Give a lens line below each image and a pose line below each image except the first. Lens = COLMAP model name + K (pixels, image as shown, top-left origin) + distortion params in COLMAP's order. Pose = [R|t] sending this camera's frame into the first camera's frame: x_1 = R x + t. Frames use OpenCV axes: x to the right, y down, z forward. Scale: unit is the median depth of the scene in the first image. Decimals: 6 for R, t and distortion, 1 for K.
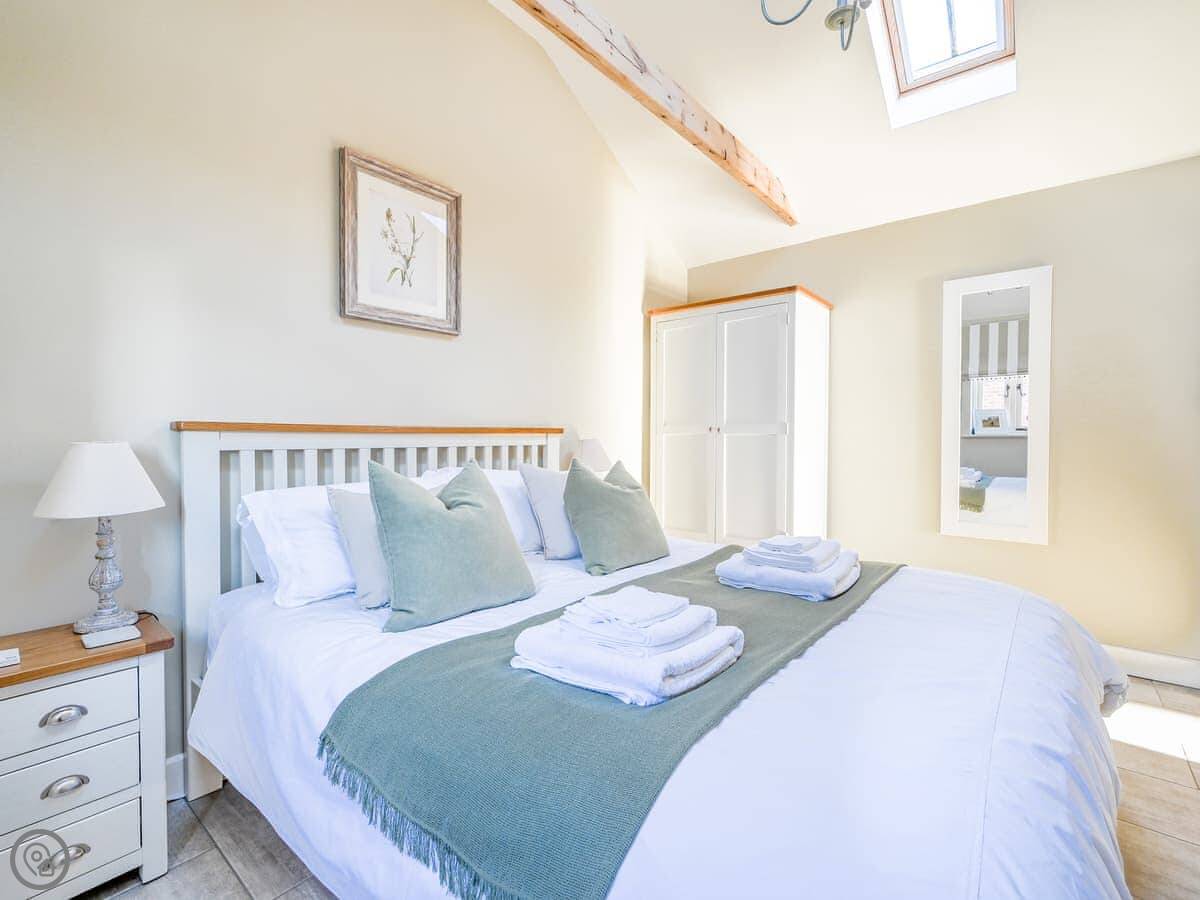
lens RADIAL K [[541.5, 0, 633.9], [0, 541.5, 438.1], [0, 0, 1]] dist [-0.000472, -0.000692]
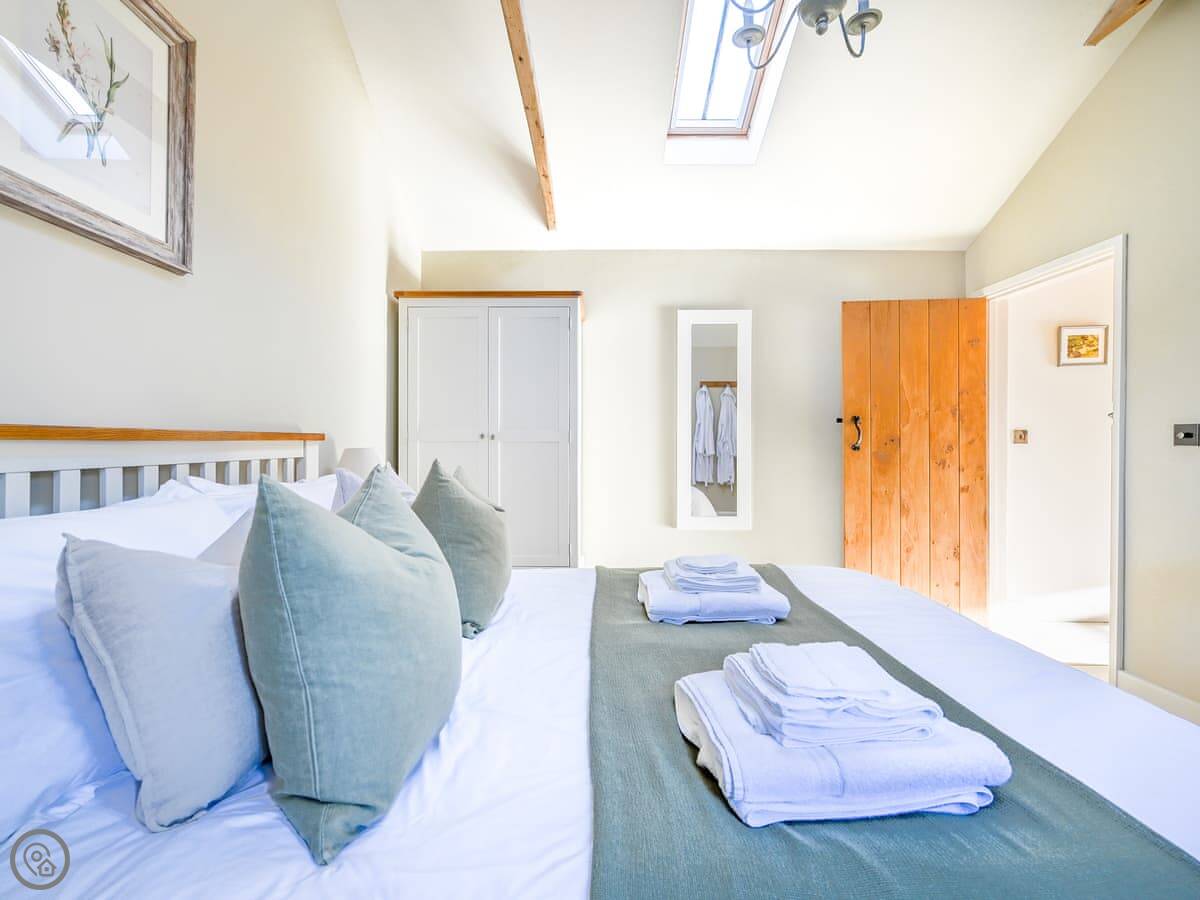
lens RADIAL K [[525.5, 0, 597.4], [0, 525.5, 437.9], [0, 0, 1]] dist [0.002726, 0.000420]
pose [[0.798185, 0.006012, 0.602382, -0.323126], [0.002623, 0.999906, -0.013455, -0.002276], [-0.602407, 0.012319, 0.798094, 0.282814]]
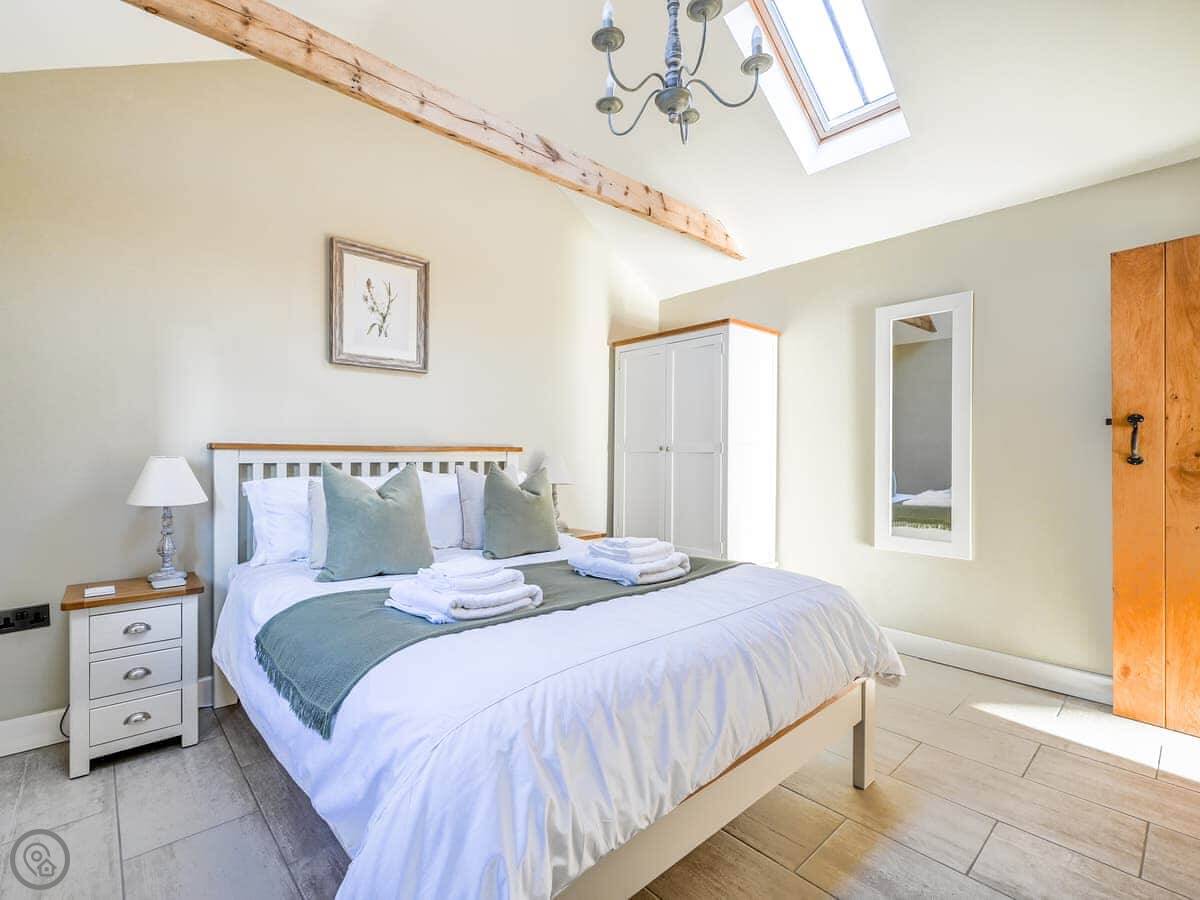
lens RADIAL K [[556.0, 0, 600.0], [0, 556.0, 450.0], [0, 0, 1]] dist [-0.004091, 0.000056]
pose [[0.985845, 0.000877, -0.167657, 0.298039], [-0.003508, 0.999875, -0.015395, 0.007200], [0.167623, 0.015765, 0.985725, -0.204855]]
